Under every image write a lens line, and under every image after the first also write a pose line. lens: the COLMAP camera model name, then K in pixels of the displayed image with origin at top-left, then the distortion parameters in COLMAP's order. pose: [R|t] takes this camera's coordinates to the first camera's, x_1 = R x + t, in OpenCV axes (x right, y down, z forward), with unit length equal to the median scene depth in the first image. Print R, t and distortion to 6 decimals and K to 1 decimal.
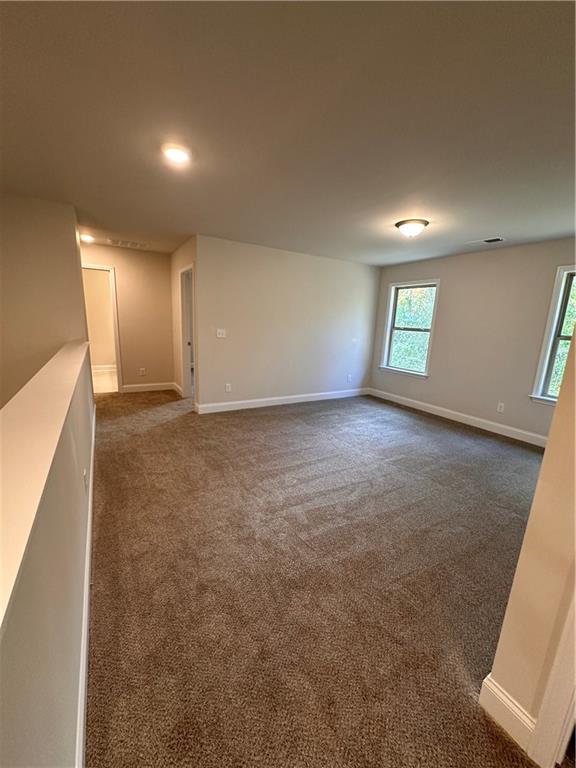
lens RADIAL K [[304.0, 0, 290.0], [0, 304.0, 385.7], [0, 0, 1]] dist [-0.005416, 0.000825]
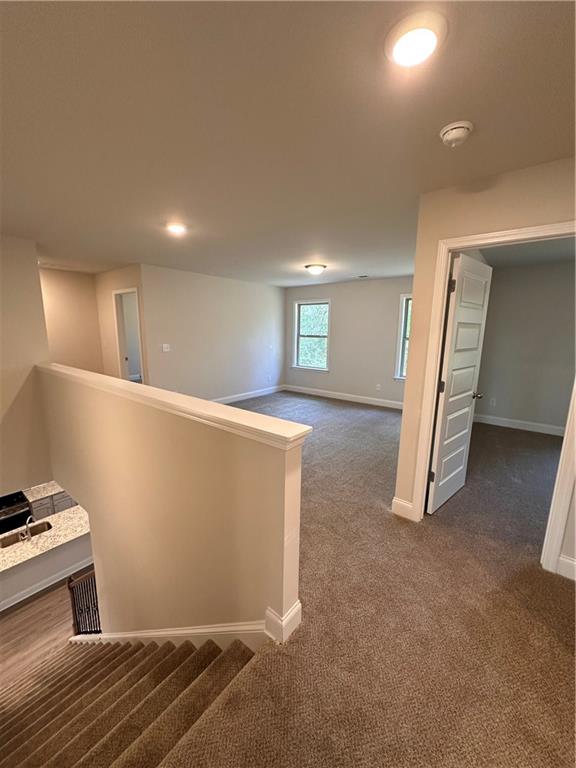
lens RADIAL K [[304.0, 0, 286.9], [0, 304.0, 389.7], [0, 0, 1]] dist [-0.005416, 0.000825]
pose [[0.937506, -0.102025, 0.332677, -0.180621], [0.102057, 0.994626, 0.017428, 0.009525], [-0.332668, 0.017613, 0.942880, -0.209171]]
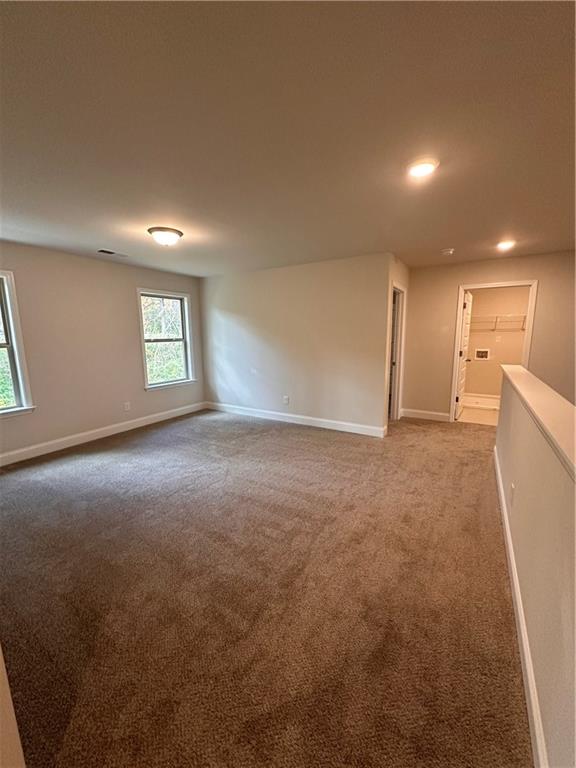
lens RADIAL K [[304.0, 0, 288.4], [0, 304.0, 377.2], [0, 0, 1]] dist [-0.005416, 0.000825]
pose [[-0.470233, -0.161482, 0.867643, -0.689091], [0.174106, 0.946823, 0.270578, -0.294041], [-0.865198, 0.278297, -0.417112, 1.212319]]
